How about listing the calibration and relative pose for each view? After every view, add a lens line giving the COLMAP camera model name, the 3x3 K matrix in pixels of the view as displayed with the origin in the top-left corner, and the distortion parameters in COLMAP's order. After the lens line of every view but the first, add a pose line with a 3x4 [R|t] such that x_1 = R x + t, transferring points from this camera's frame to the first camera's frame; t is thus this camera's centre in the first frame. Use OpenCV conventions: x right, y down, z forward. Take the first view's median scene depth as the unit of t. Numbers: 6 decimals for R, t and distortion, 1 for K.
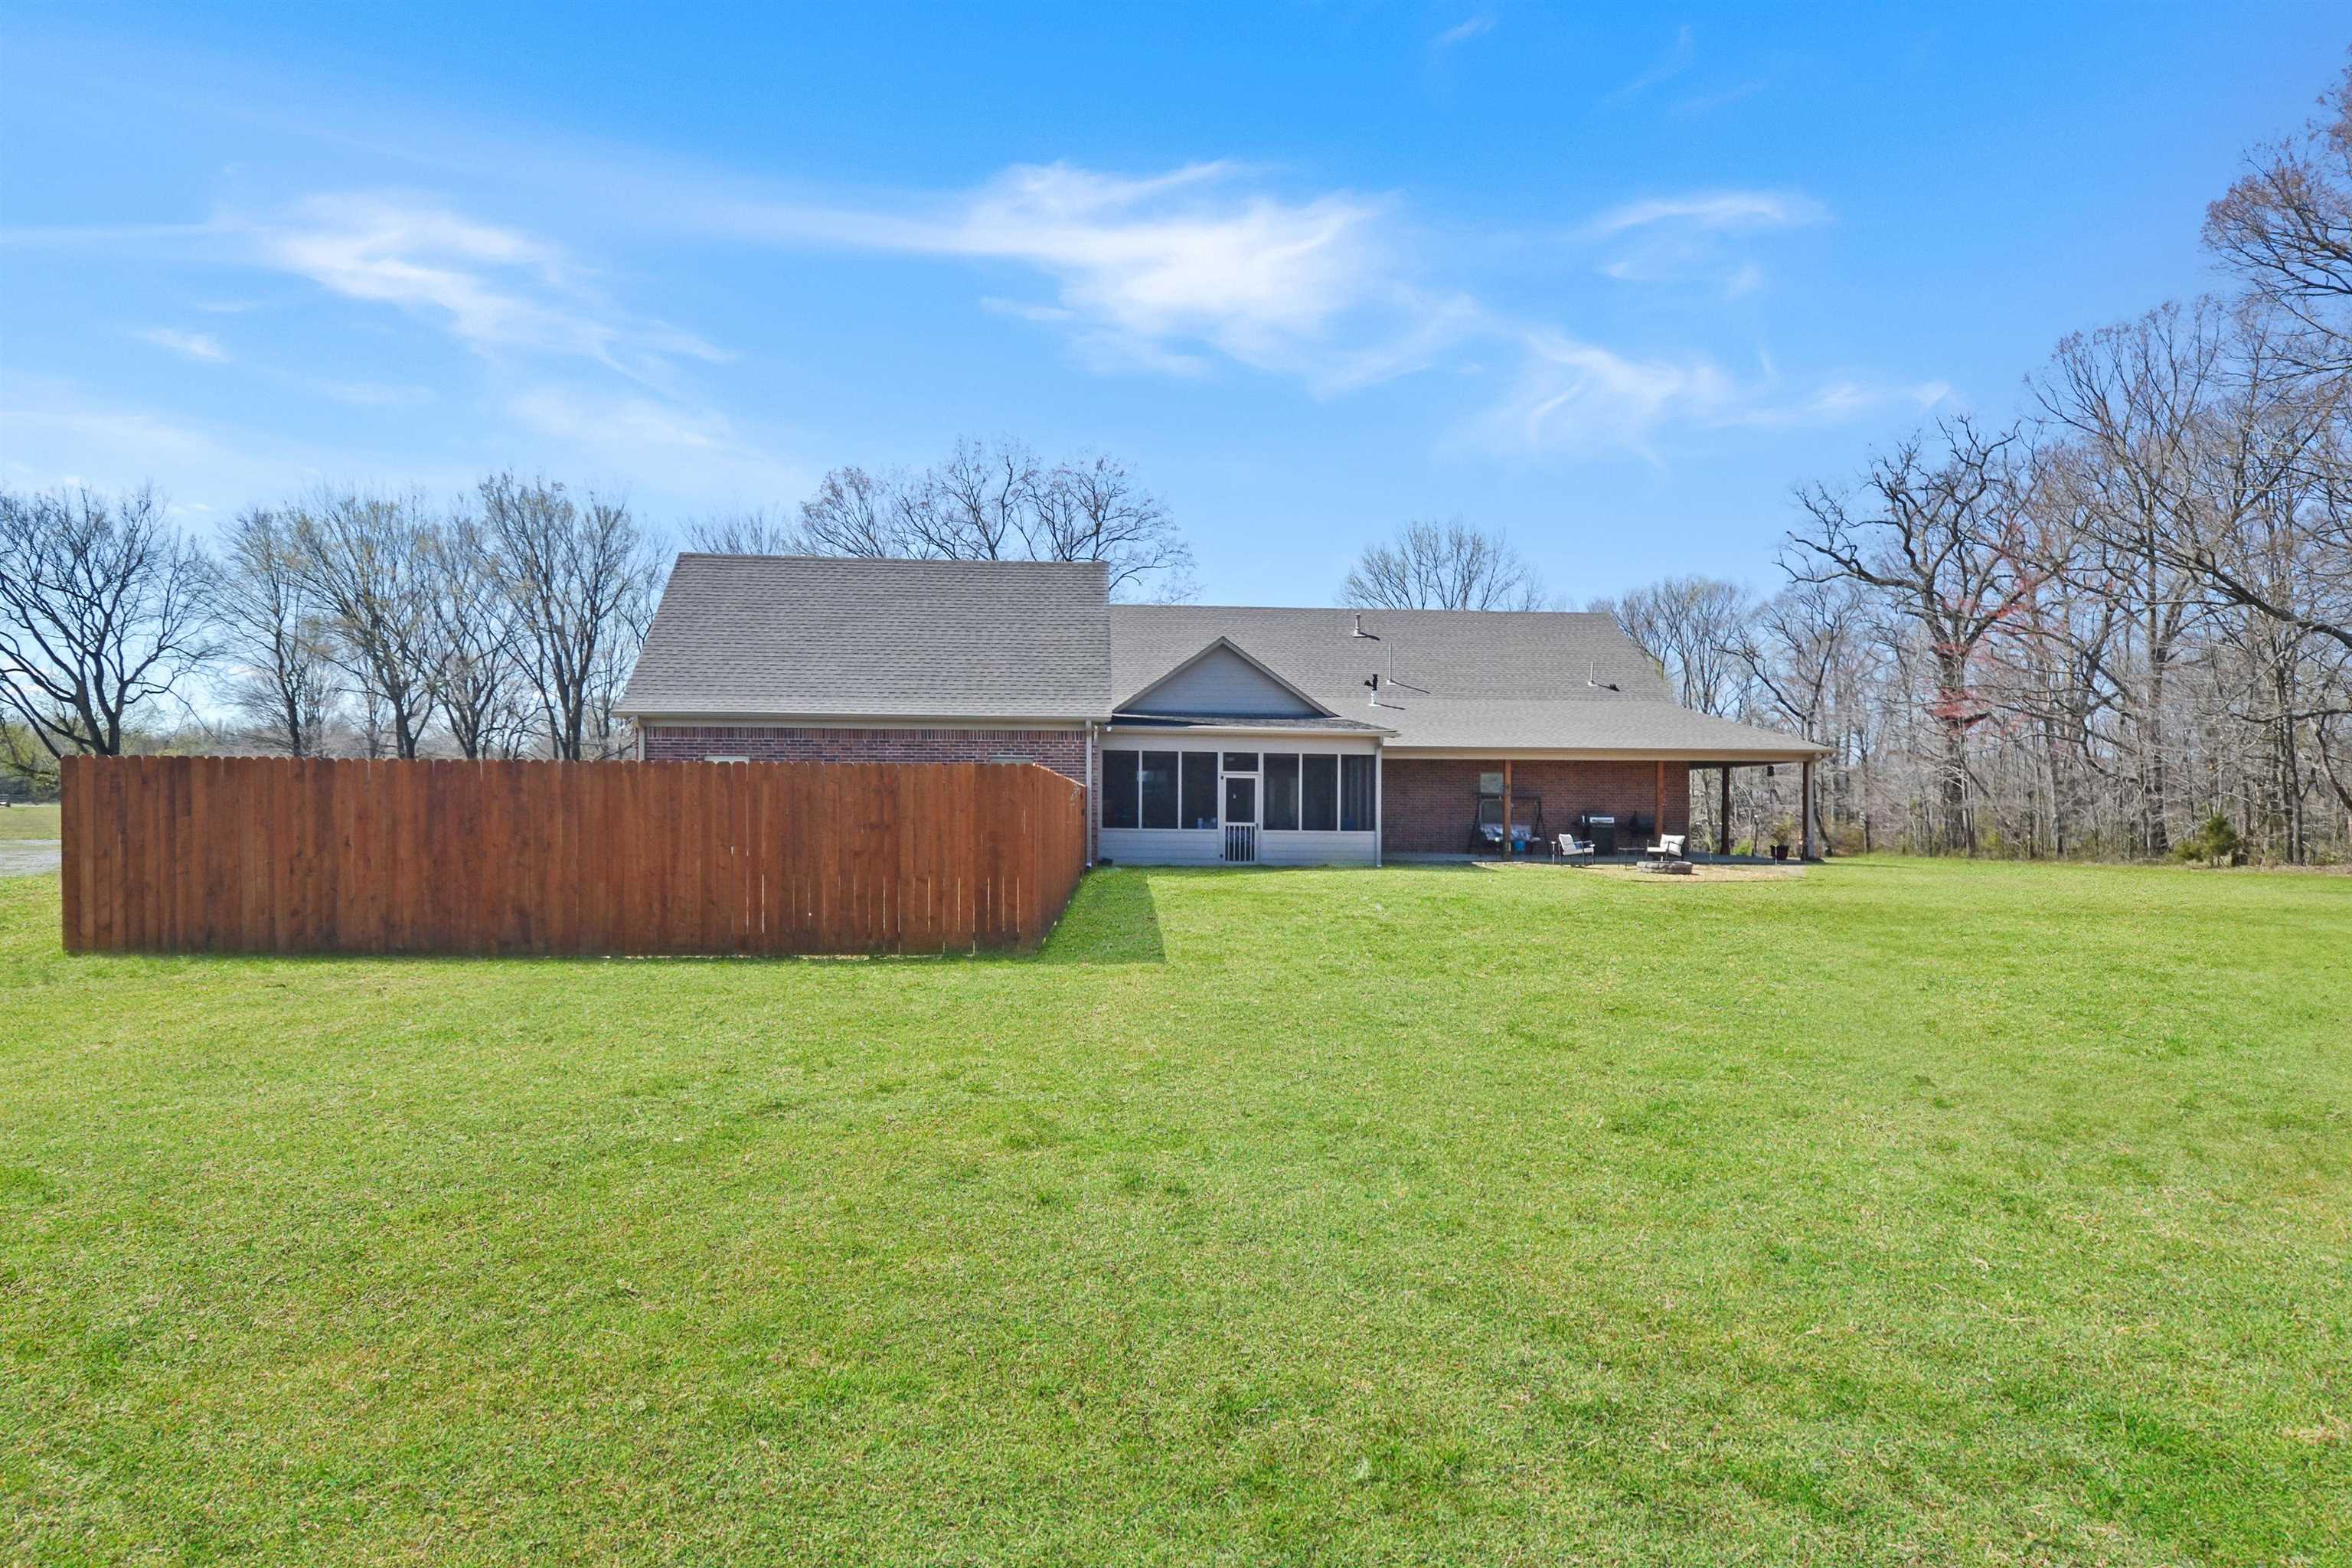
lens RADIAL K [[1253.4, 0, 1180.3], [0, 1253.4, 783.5], [0, 0, 1]] dist [-0.004456, -0.001621]
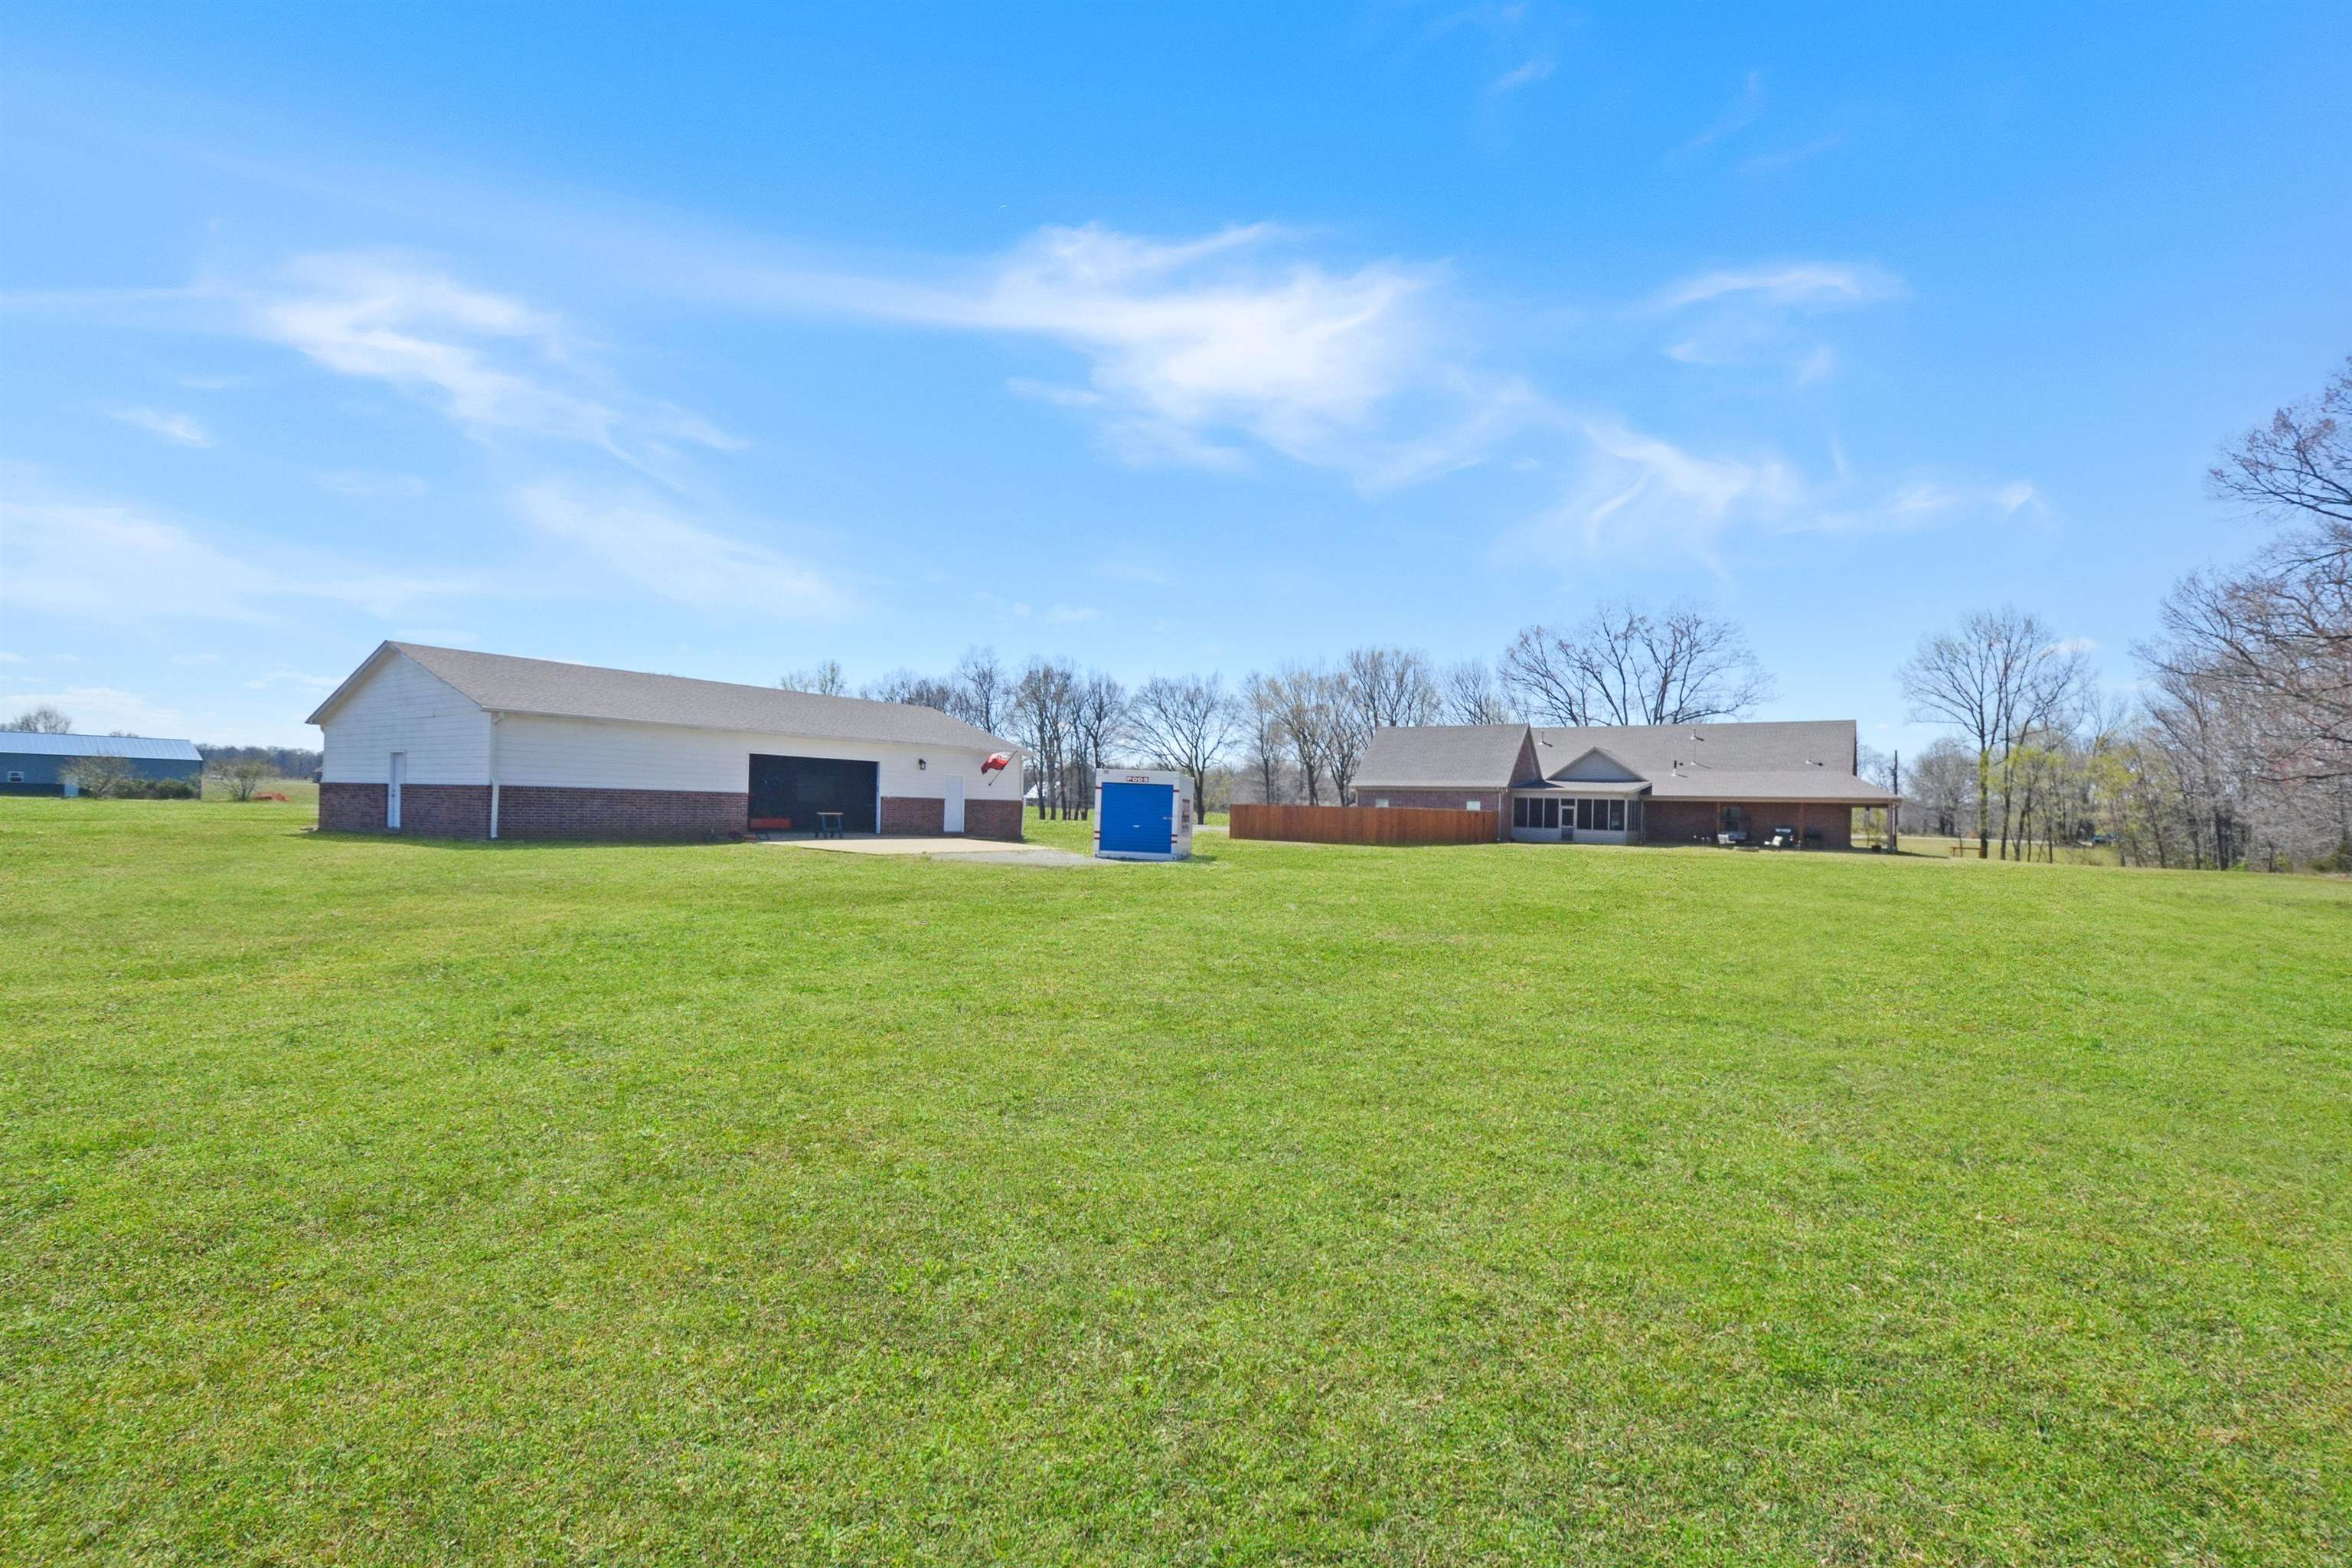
lens RADIAL K [[1054.5, 0, 1177.0], [0, 1054.5, 789.4], [0, 0, 1]] dist [-0.000120, 0.000007]
pose [[0.764262, 0.001646, -0.644904, 0.672555], [-0.011363, 0.999876, -0.010914, -0.008853], [0.644806, 0.015670, 0.764186, -0.959088]]
